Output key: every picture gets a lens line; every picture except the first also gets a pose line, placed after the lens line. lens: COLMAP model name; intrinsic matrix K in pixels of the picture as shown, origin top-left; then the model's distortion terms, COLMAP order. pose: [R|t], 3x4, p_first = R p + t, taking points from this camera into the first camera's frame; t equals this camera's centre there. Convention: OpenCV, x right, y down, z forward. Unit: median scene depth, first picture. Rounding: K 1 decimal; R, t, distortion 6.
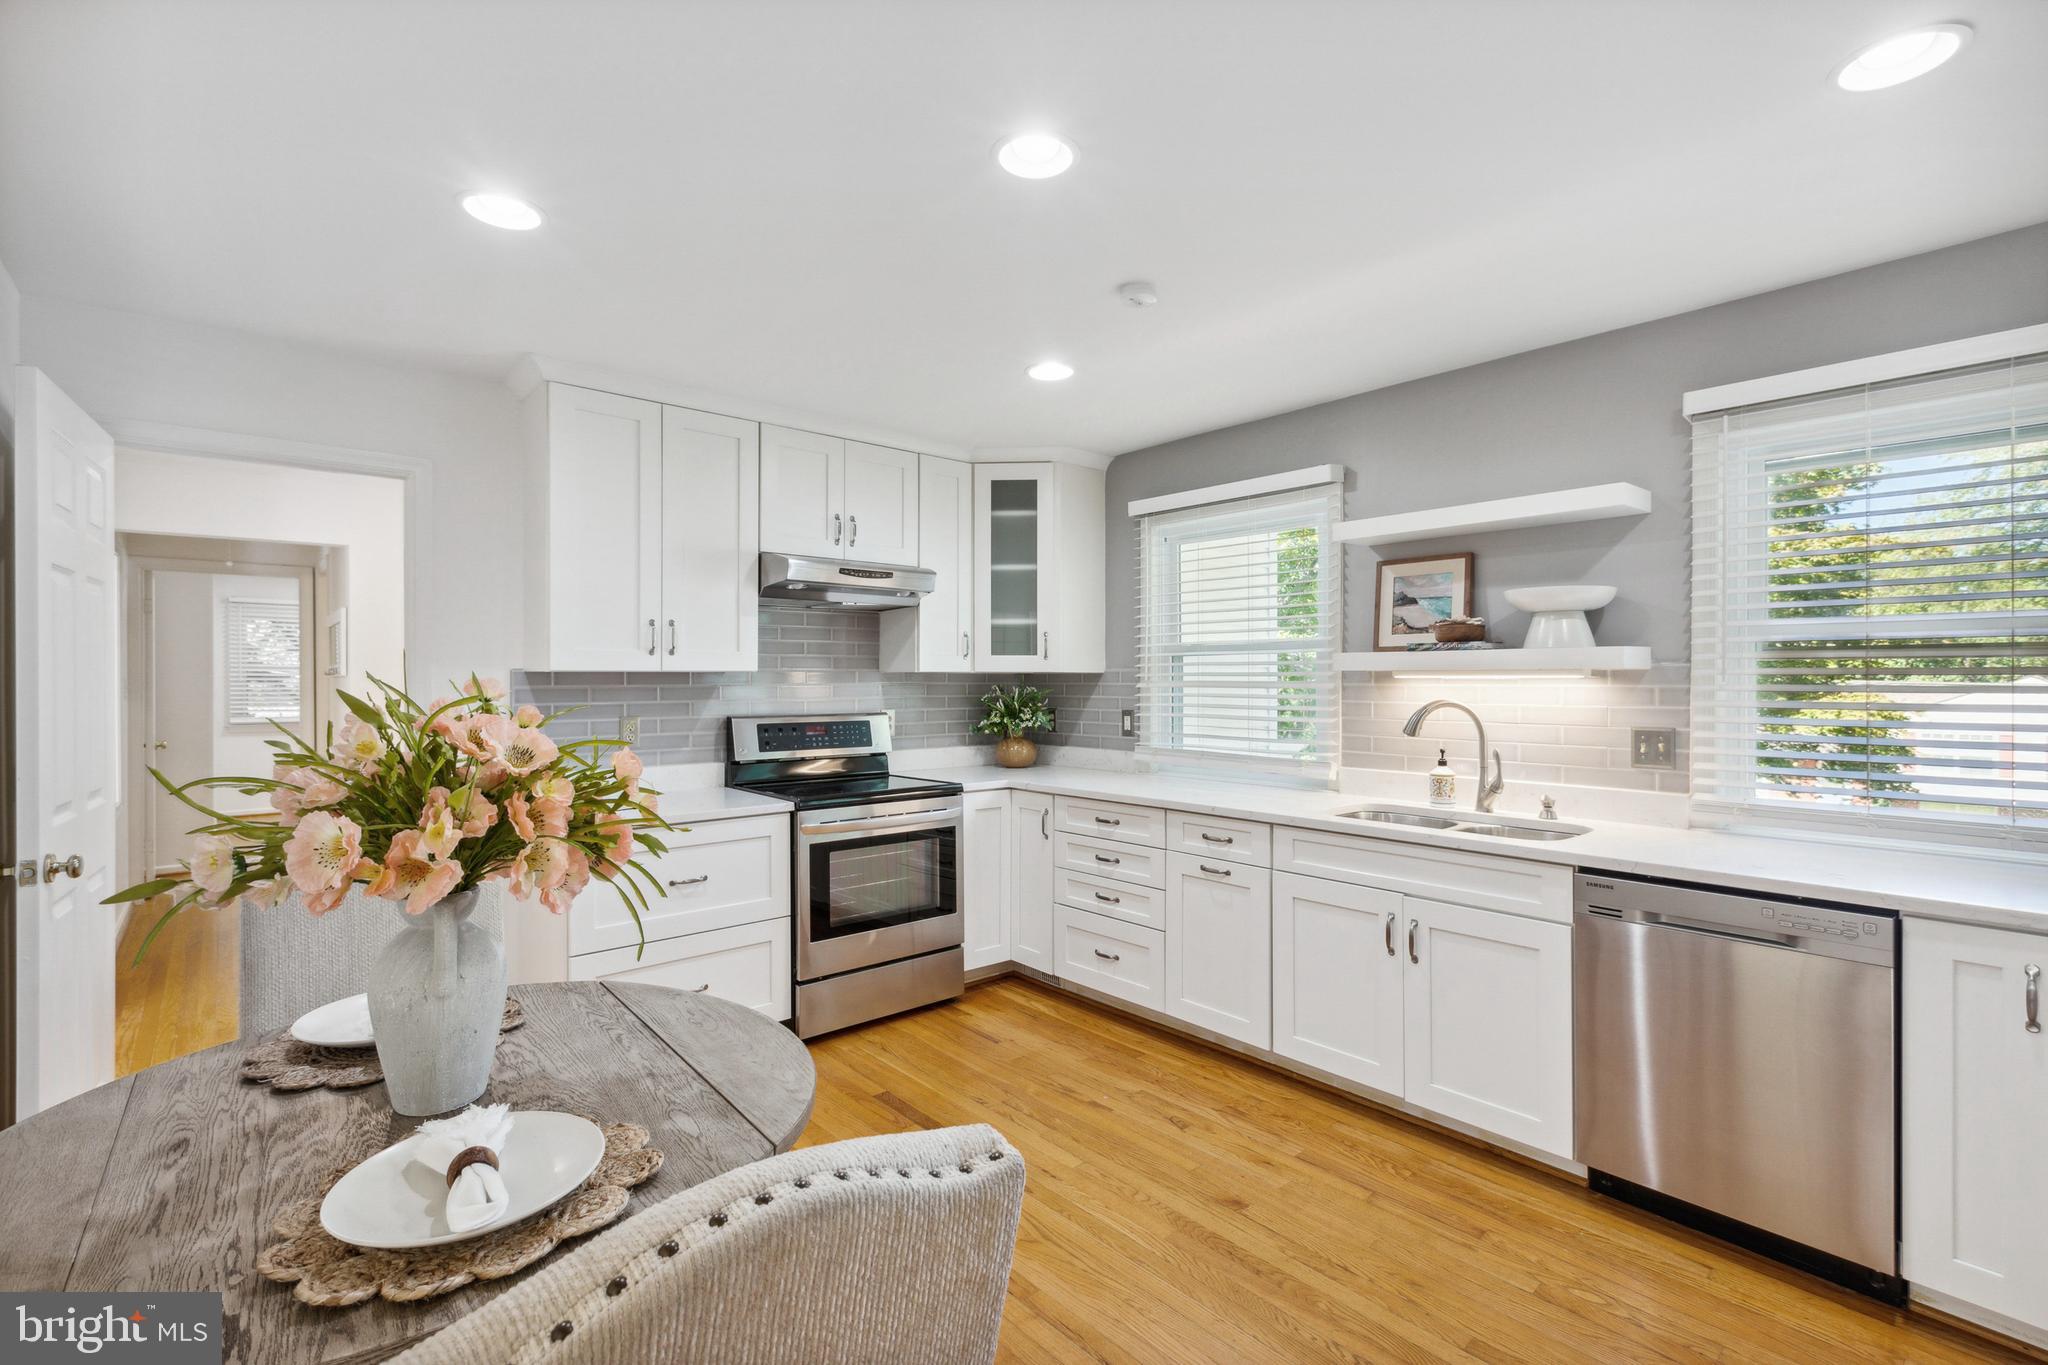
lens RADIAL K [[922.6, 0, 1024.6], [0, 922.6, 683.0], [0, 0, 1]] dist [0.000695, -0.001193]
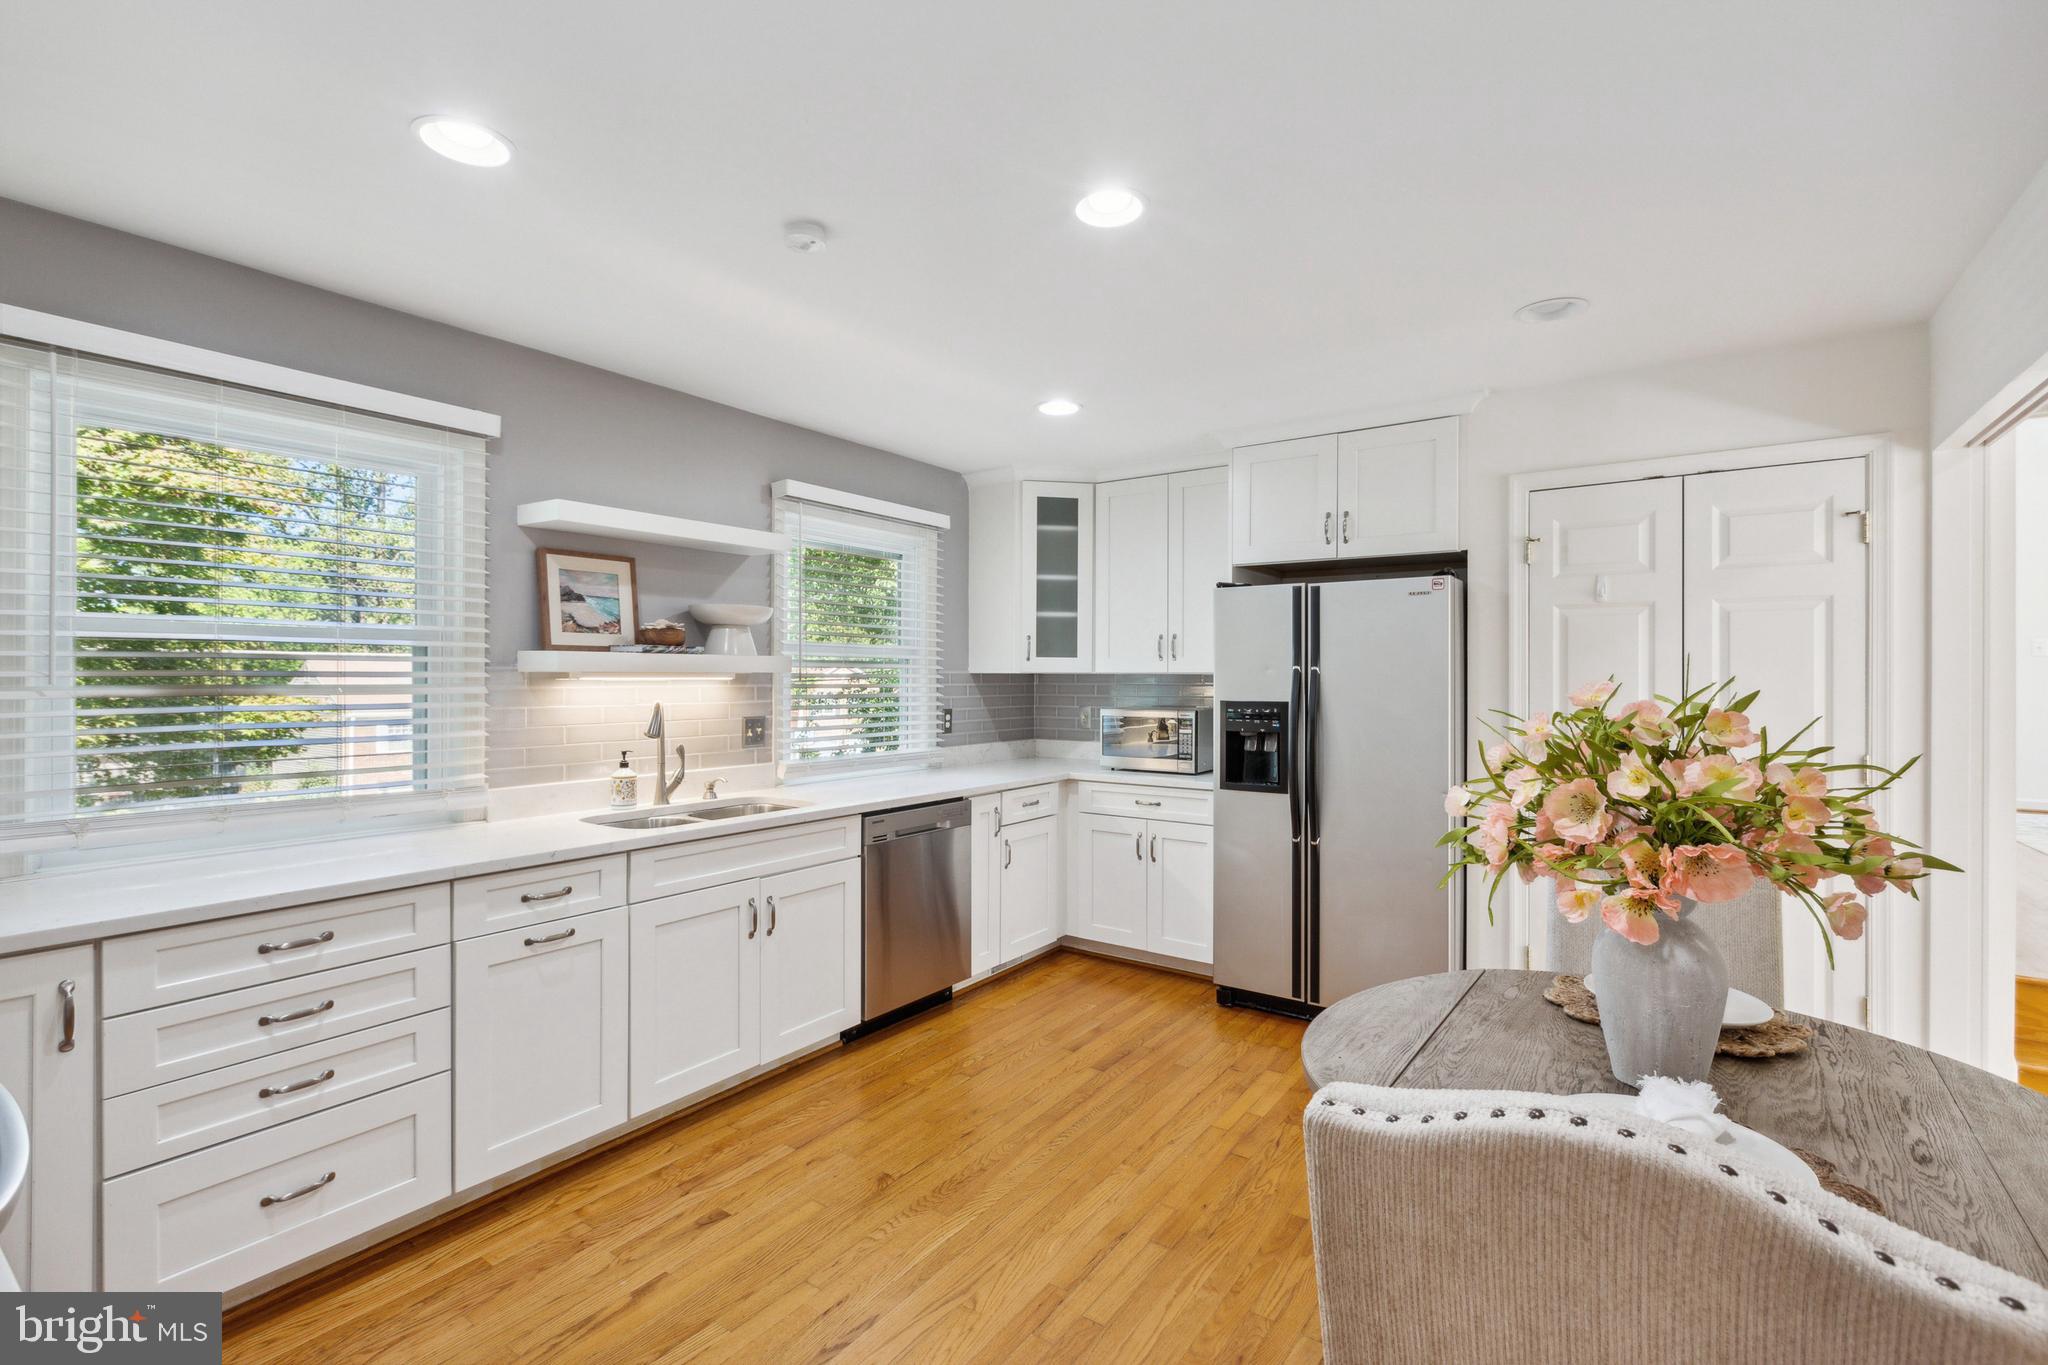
lens RADIAL K [[922.6, 0, 1024.3], [0, 922.6, 678.1], [0, 0, 1]] dist [0.000695, -0.001193]
pose [[-0.240222, 0.001103, 0.970717, -0.669696], [0.004668, 0.999989, 0.000019, -0.005604], [-0.970707, 0.004536, -0.240224, 0.882475]]
